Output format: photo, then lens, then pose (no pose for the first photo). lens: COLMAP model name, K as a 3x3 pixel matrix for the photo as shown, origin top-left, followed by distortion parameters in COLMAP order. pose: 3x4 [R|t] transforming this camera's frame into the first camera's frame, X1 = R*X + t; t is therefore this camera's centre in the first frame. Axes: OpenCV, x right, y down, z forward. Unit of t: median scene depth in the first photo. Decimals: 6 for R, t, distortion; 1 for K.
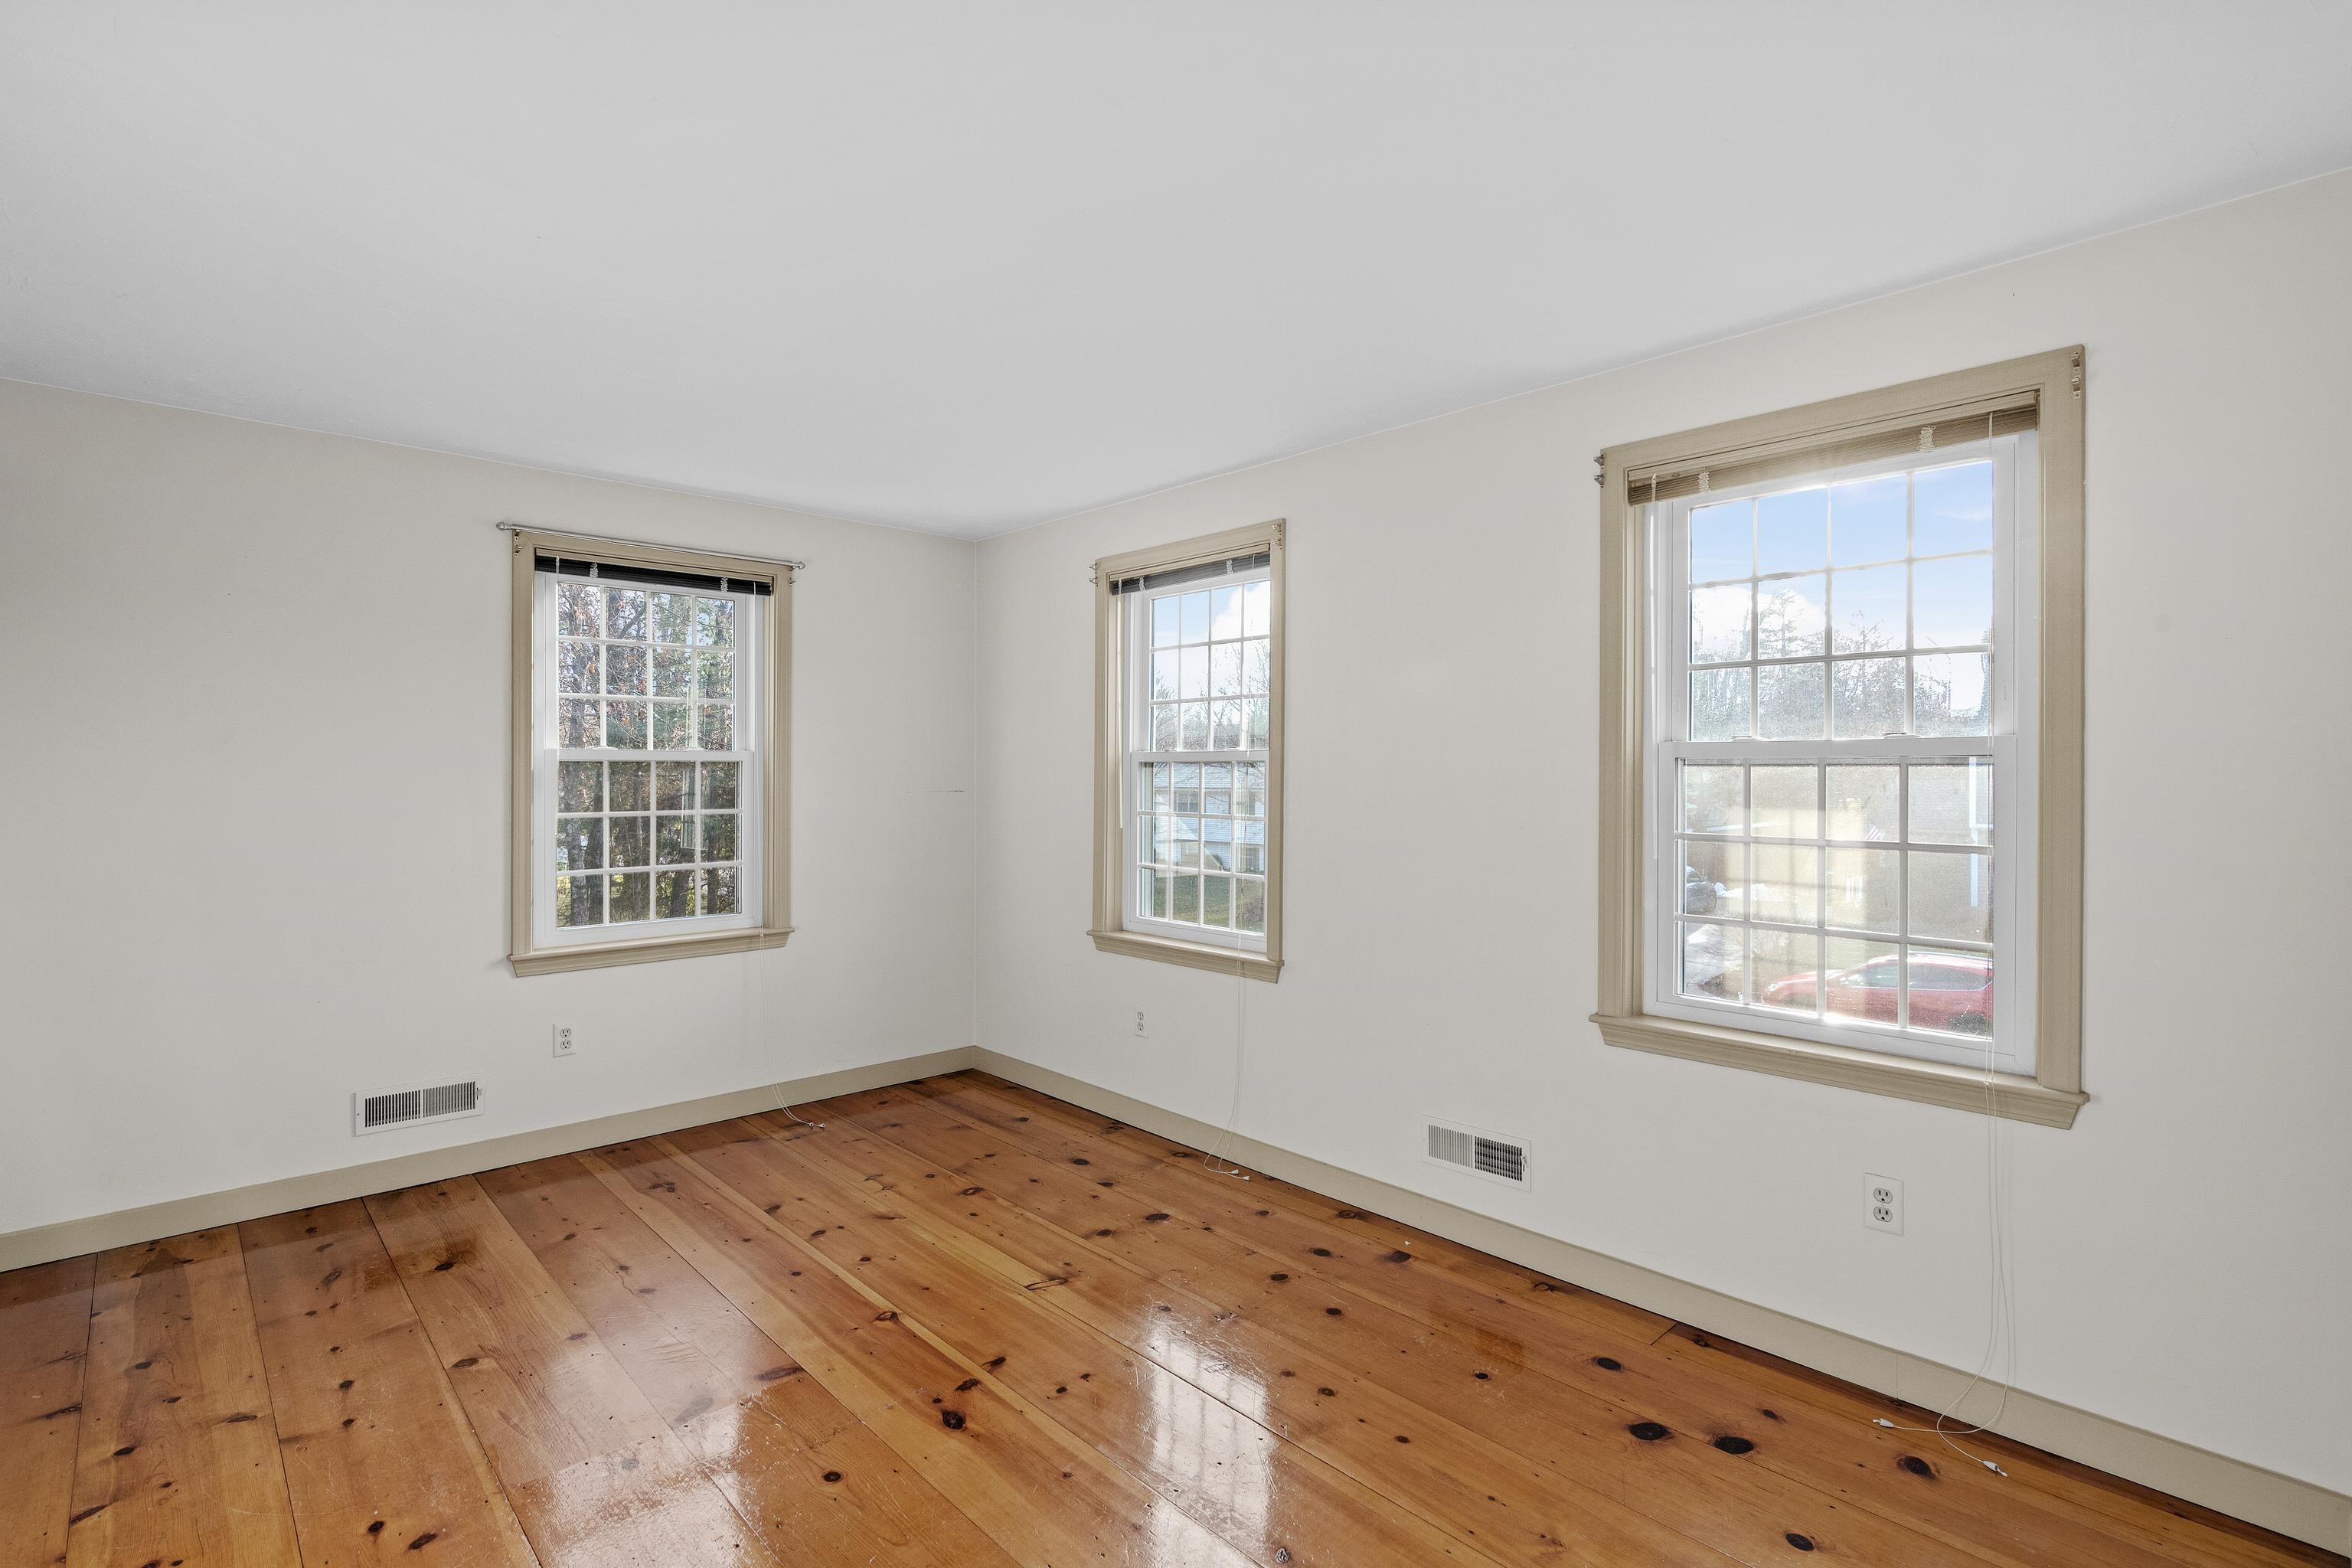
lens RADIAL K [[1090.4, 0, 1175.2], [0, 1090.4, 763.8], [0, 0, 1]] dist [-0.005329, -0.000907]
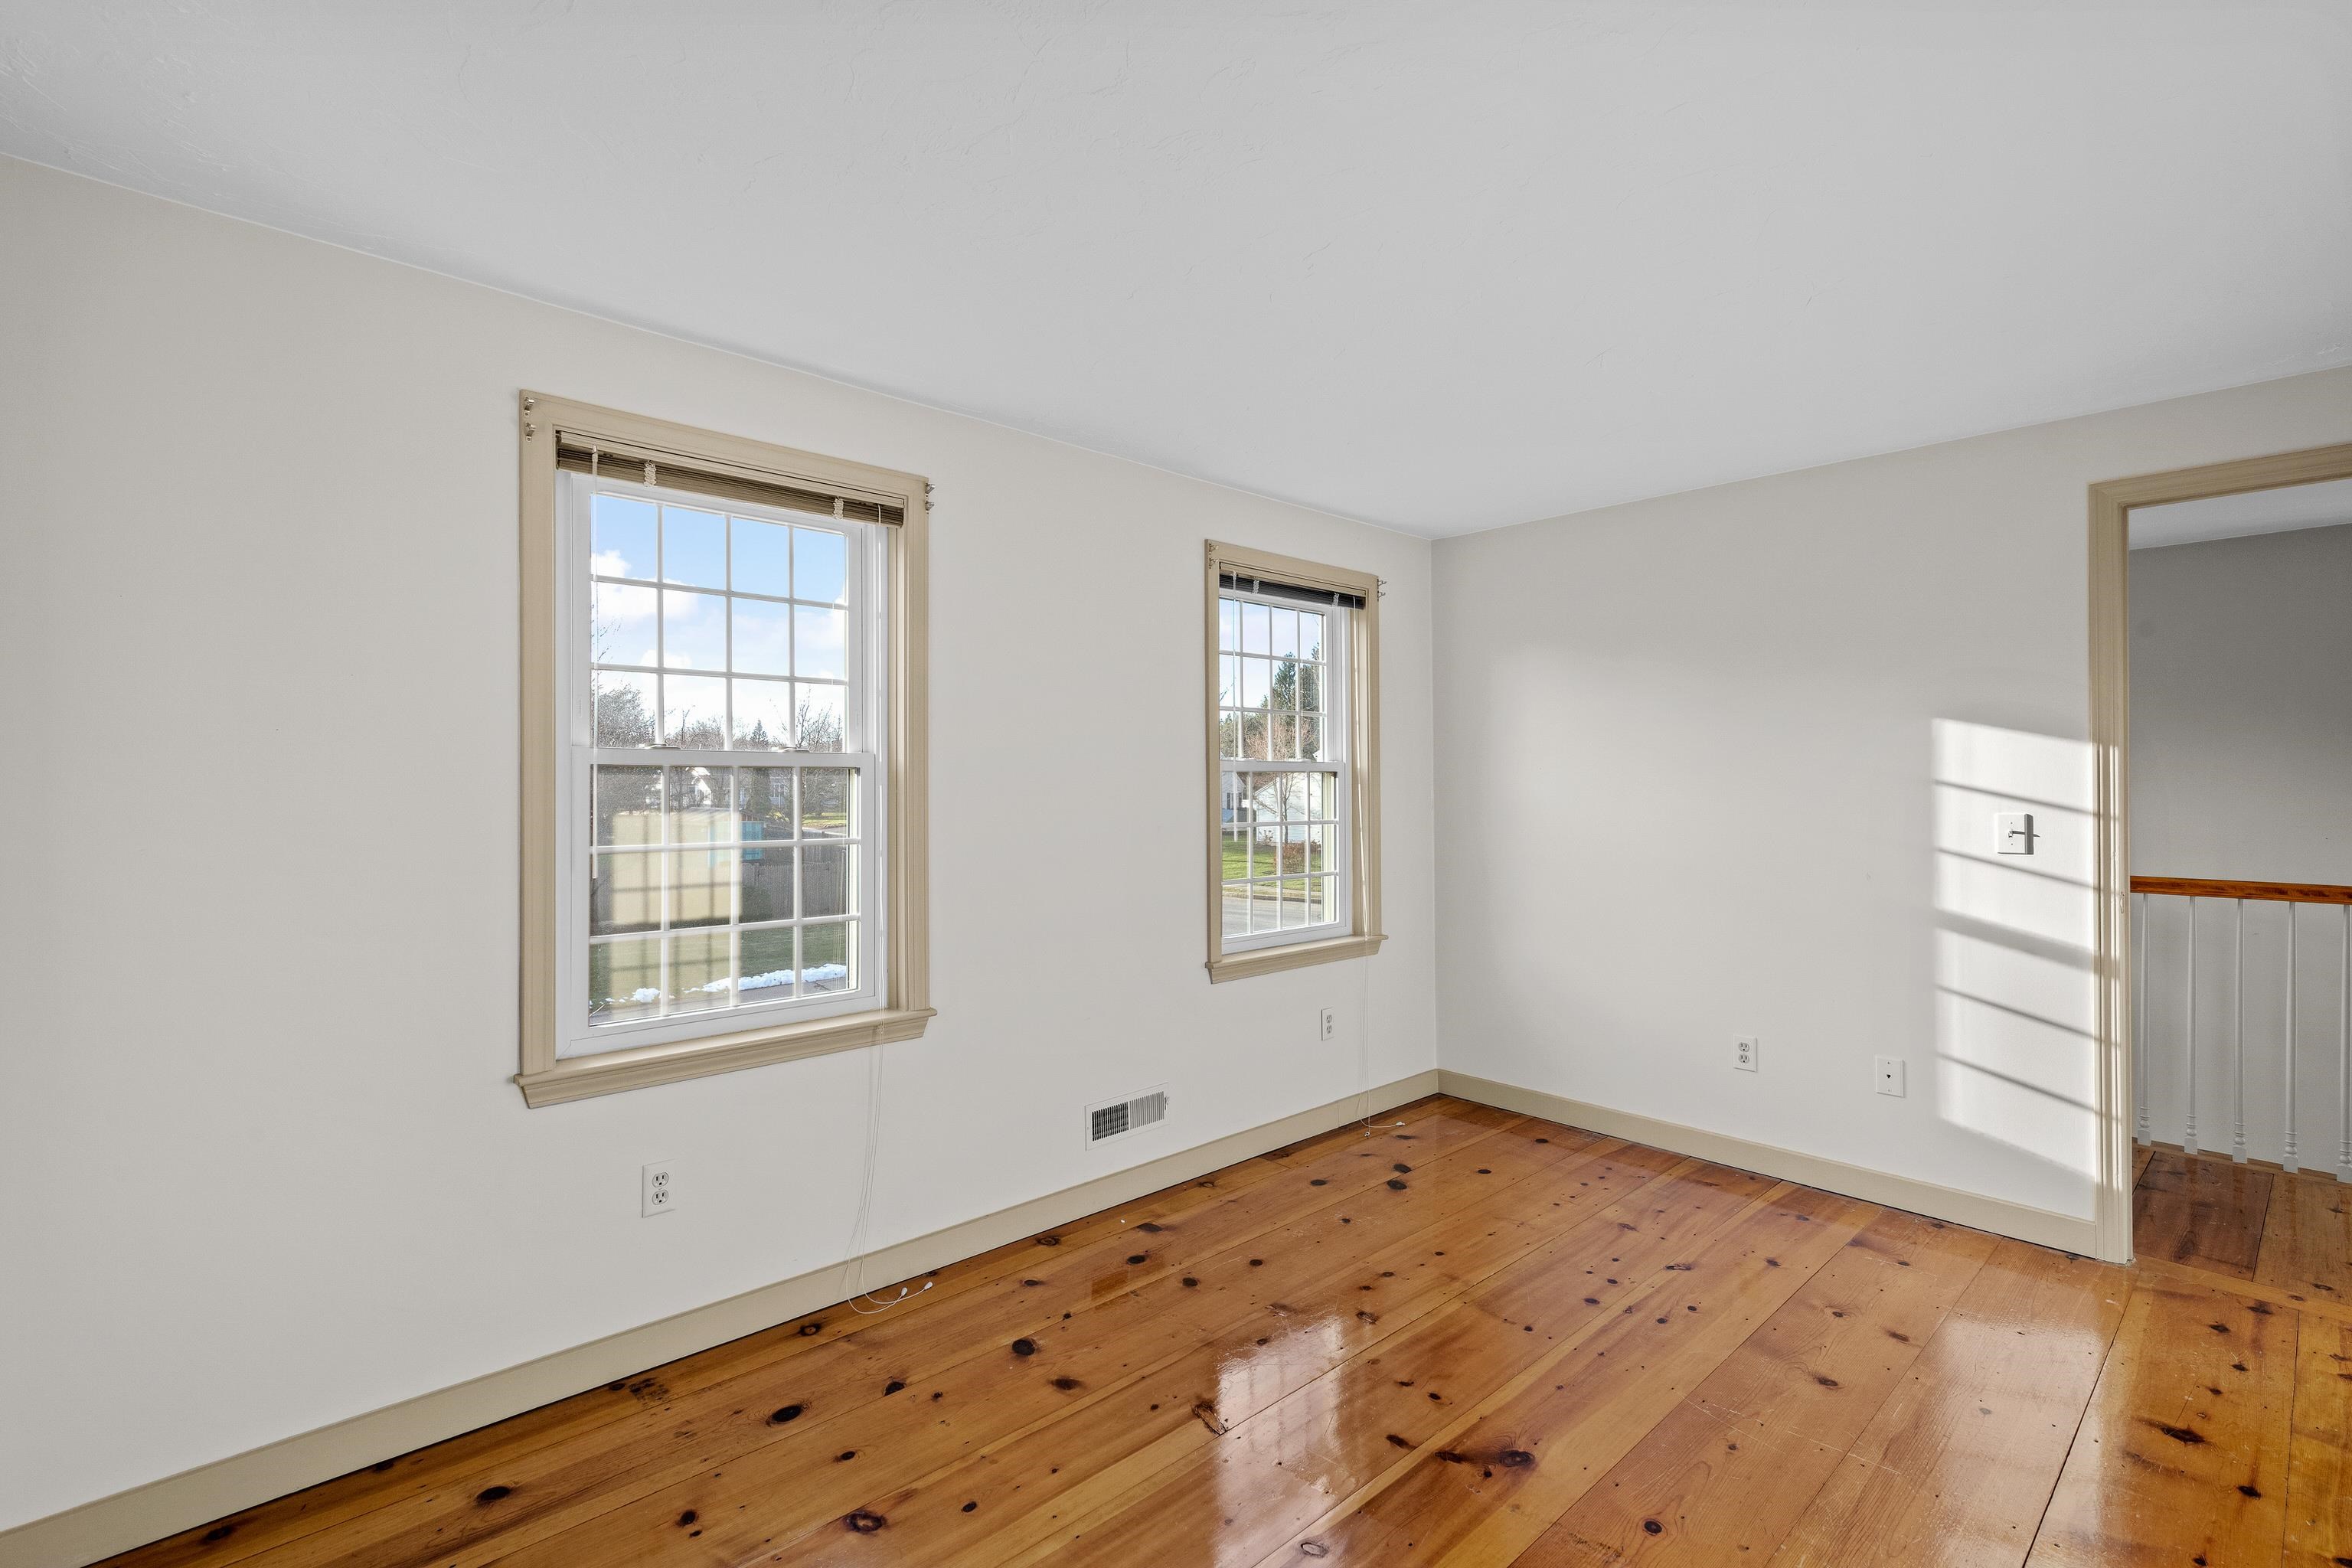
lens RADIAL K [[1090.4, 0, 1176.3], [0, 1090.4, 796.5], [0, 0, 1]] dist [-0.005329, -0.000907]
pose [[0.006845, -0.012389, 0.999900, -0.776037], [0.001745, 0.999922, 0.012377, 0.018124], [-0.999975, 0.001660, 0.006866, 0.883344]]
